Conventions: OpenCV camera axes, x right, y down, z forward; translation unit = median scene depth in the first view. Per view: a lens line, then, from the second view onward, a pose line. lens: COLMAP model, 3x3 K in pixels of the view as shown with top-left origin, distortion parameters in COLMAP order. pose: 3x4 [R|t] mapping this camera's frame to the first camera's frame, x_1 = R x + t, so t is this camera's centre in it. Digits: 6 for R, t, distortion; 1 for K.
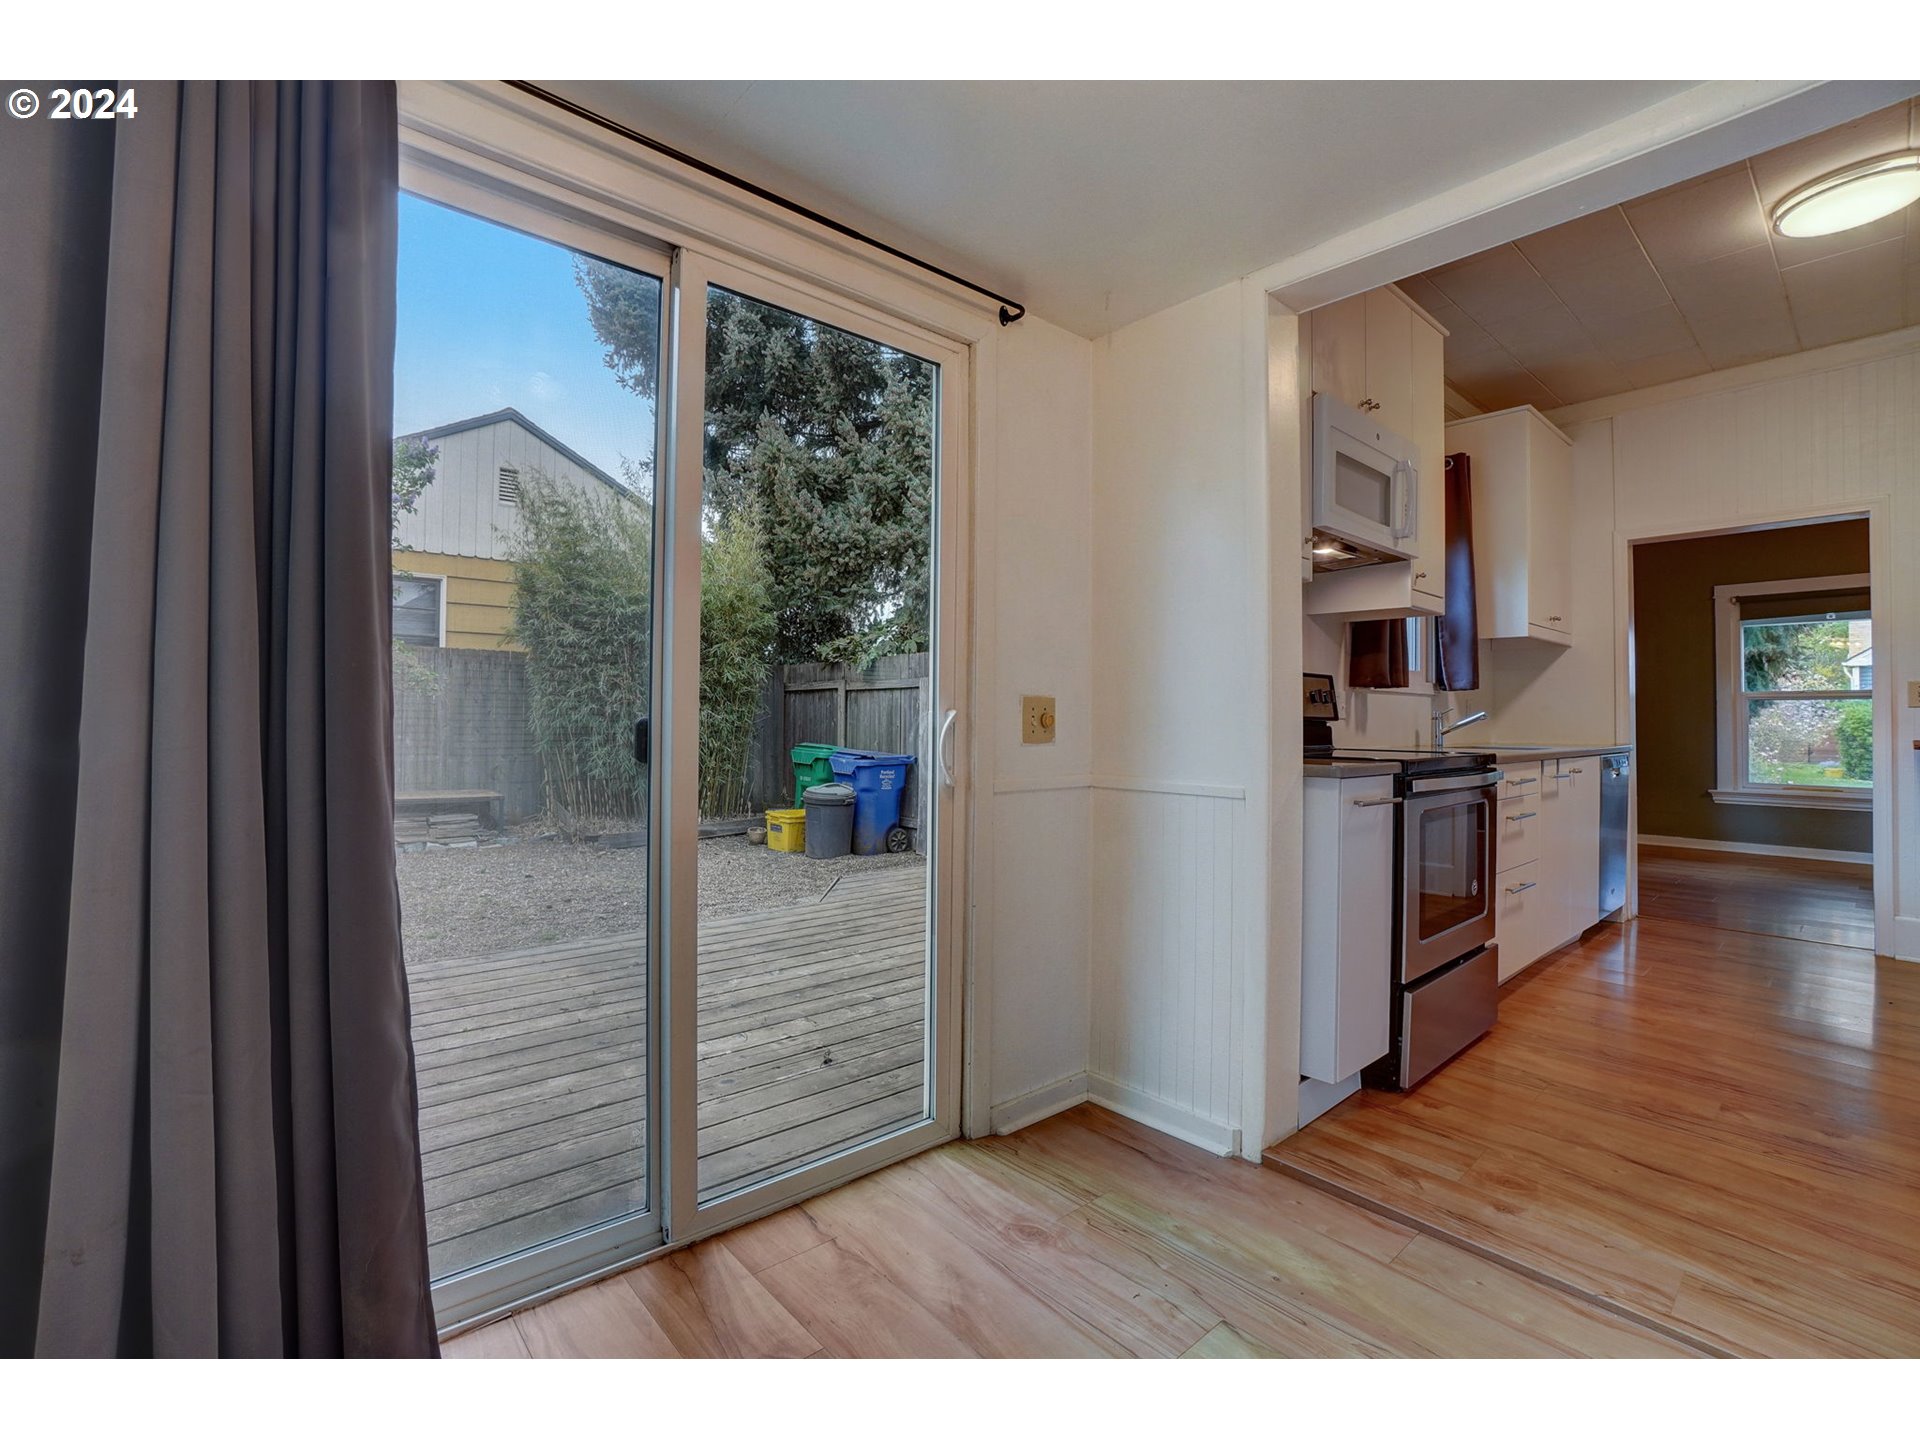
lens RADIAL K [[847.9, 0, 956.8], [0, 847.9, 714.8], [0, 0, 1]] dist [-0.058297, 0.021381]
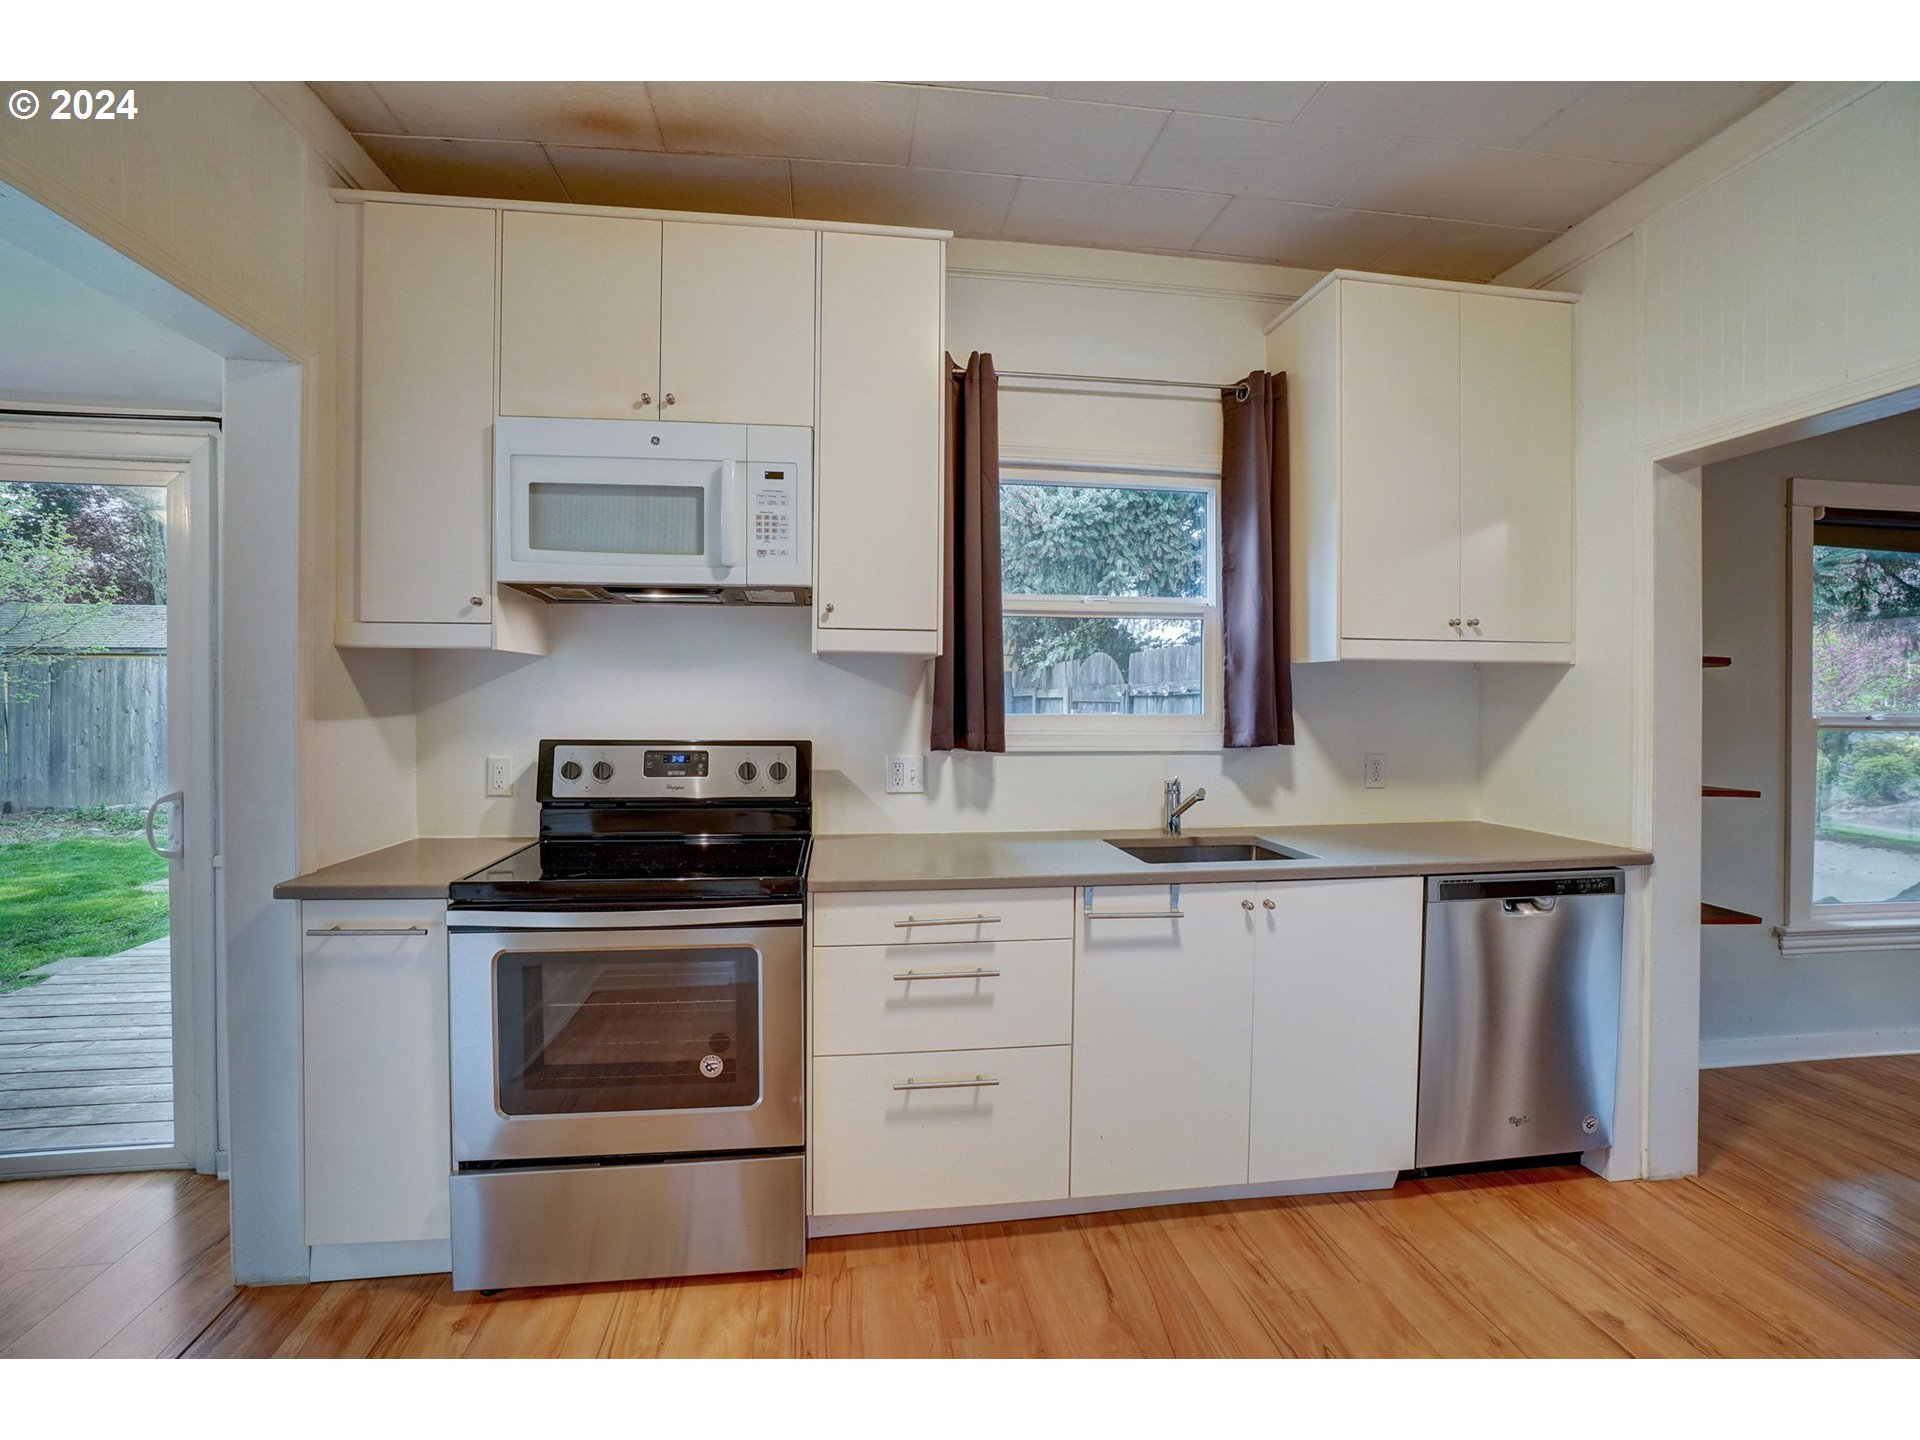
lens RADIAL K [[842.1, 0, 950.6], [0, 842.1, 710.9], [0, 0, 1]] dist [-0.064907, 0.023823]
pose [[0.839492, 0.004154, -0.543357, 0.773503], [0.003344, 0.999912, 0.012811, -0.066613], [0.543362, -0.012572, 0.839404, 0.345681]]
